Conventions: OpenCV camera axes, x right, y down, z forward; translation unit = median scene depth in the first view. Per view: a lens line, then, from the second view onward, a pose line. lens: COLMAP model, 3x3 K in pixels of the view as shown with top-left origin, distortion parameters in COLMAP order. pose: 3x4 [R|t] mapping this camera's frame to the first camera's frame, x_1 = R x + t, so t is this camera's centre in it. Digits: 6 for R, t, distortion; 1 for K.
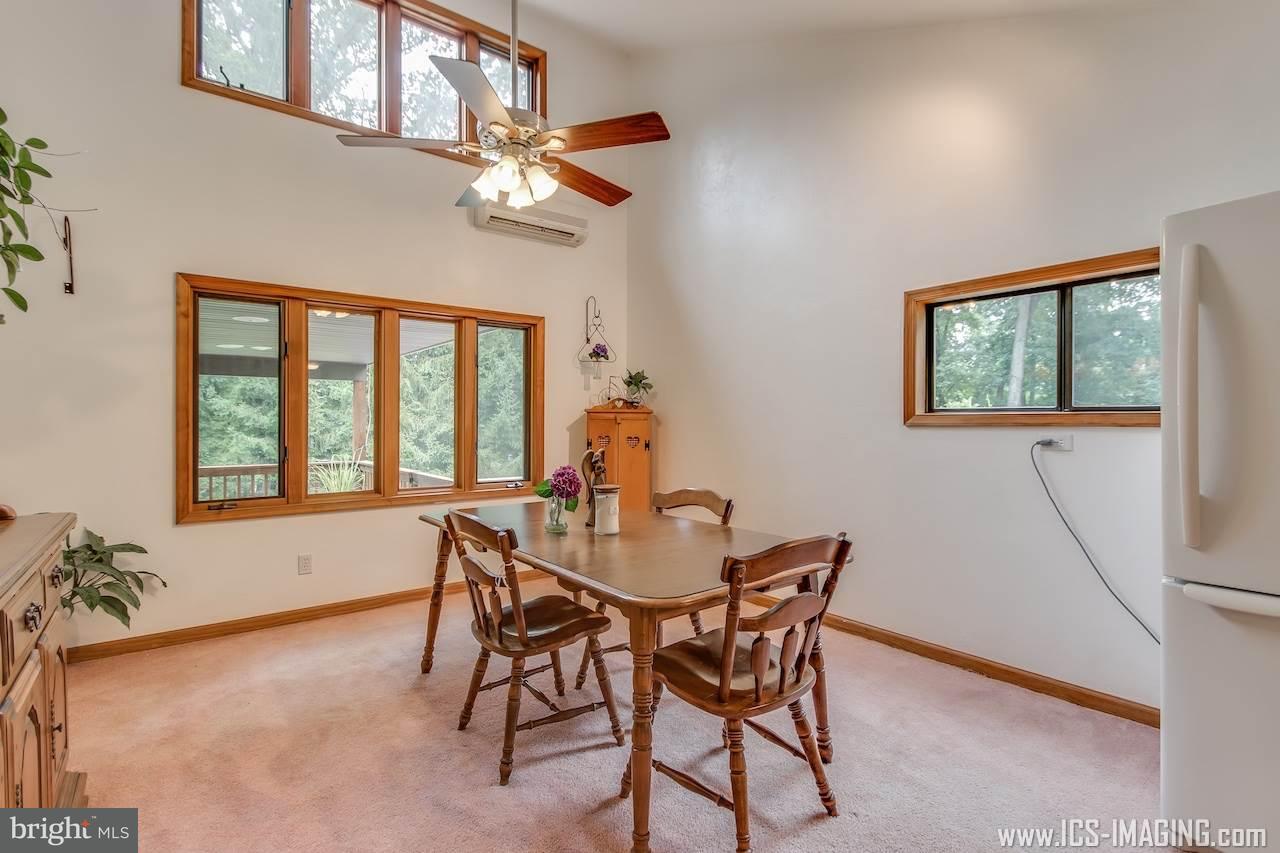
lens RADIAL K [[599.3, 0, 646.2], [0, 599.3, 428.8], [0, 0, 1]] dist [-0.003142, -0.000302]
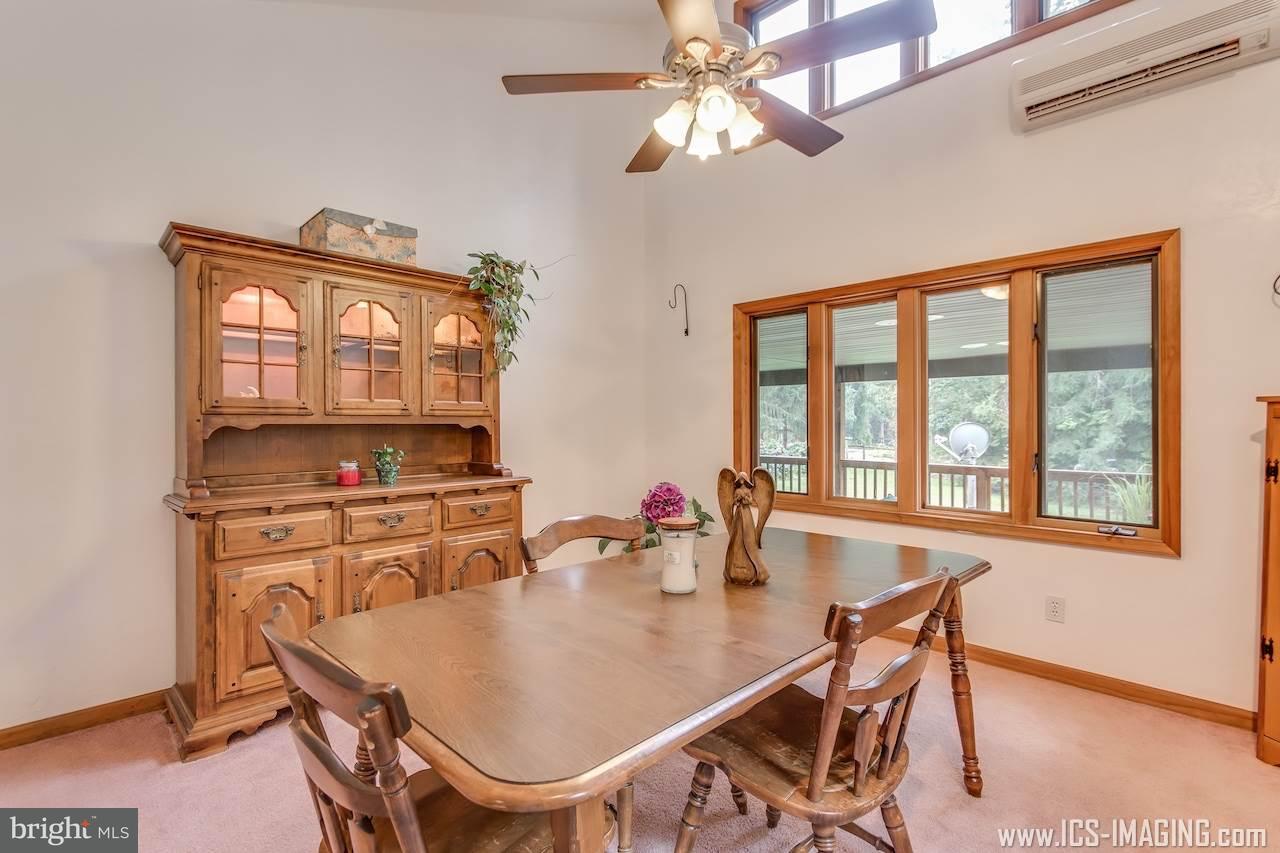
lens RADIAL K [[599.3, 0, 635.8], [0, 599.3, 429.8], [0, 0, 1]] dist [-0.003142, -0.000302]
pose [[0.108004, 0.013503, -0.994059, 0.411416], [-0.006553, 0.999896, 0.012870, -0.010578], [0.994129, 0.005124, 0.108081, 0.594044]]
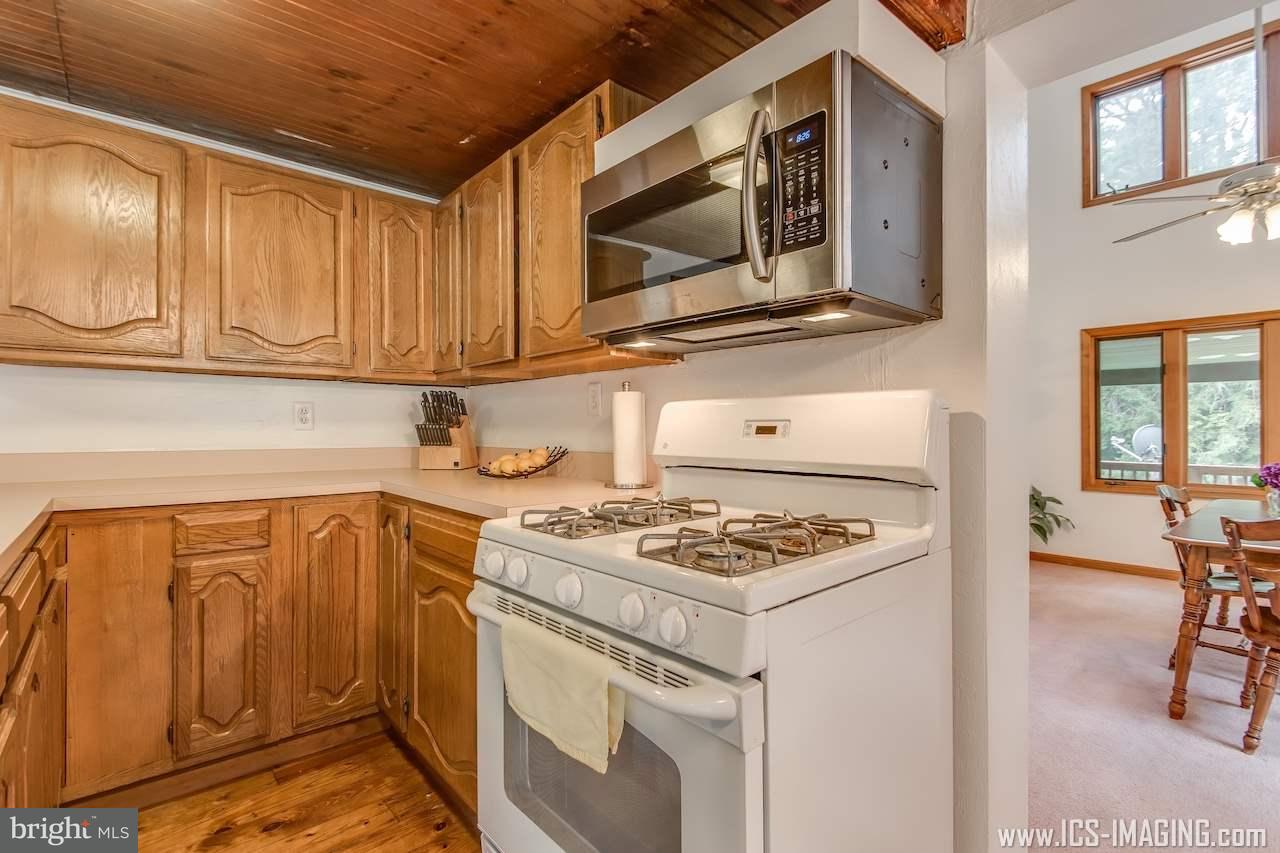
lens RADIAL K [[599.3, 0, 626.8], [0, 599.3, 421.2], [0, 0, 1]] dist [-0.003142, -0.000302]
pose [[0.032684, -0.004941, -0.999454, 0.671000], [-0.007328, 0.999960, -0.005184, -0.003309], [0.999439, 0.007493, 0.032647, -0.217714]]
